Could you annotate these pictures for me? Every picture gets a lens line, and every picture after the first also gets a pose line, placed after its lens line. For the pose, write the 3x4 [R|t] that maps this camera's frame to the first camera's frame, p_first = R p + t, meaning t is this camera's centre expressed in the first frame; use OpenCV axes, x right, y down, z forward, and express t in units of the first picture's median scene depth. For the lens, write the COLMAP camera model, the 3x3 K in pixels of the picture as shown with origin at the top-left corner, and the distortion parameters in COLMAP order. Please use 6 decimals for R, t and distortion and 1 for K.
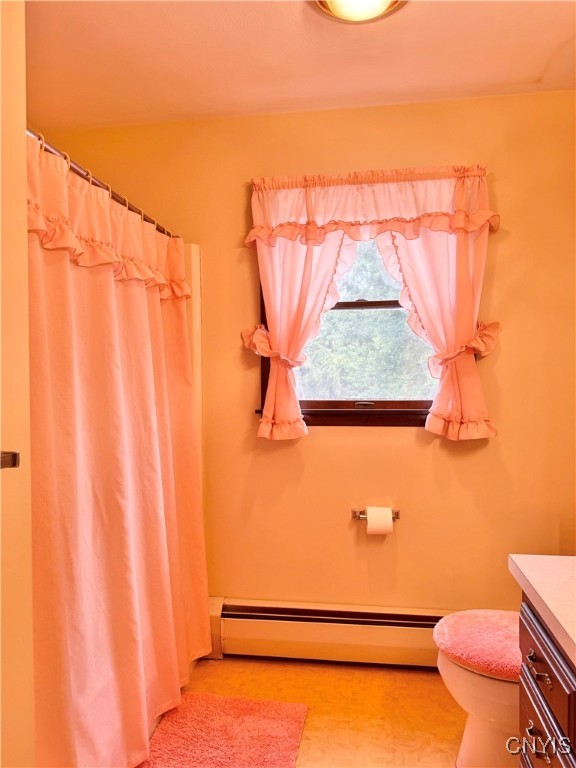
lens RADIAL K [[531.2, 0, 291.4], [0, 531.2, 385.5], [0, 0, 1]] dist [0.162815, -0.326368]
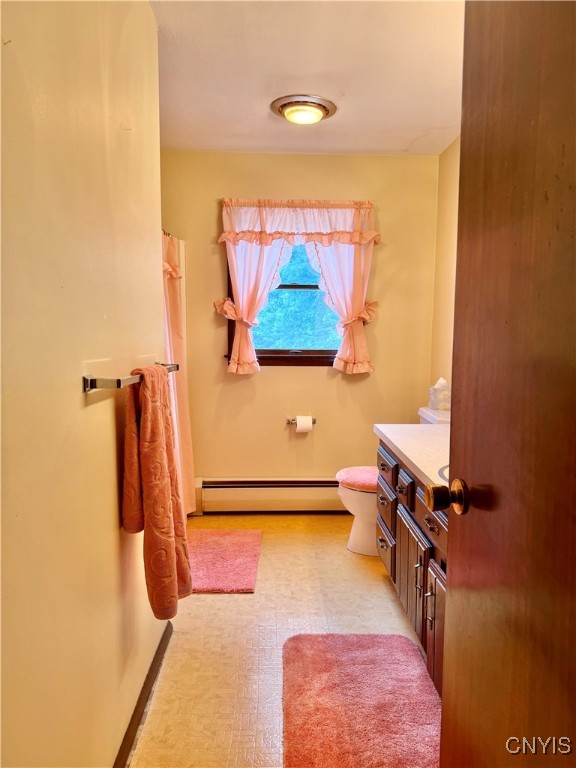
lens RADIAL K [[531.2, 0, 291.4], [0, 531.2, 385.5], [0, 0, 1]] dist [0.162815, -0.326368]
pose [[0.984045, -0.001281, 0.177917, -0.155806], [-0.013923, 0.996353, 0.084183, 0.002058], [-0.177376, -0.085317, 0.980438, -0.541751]]
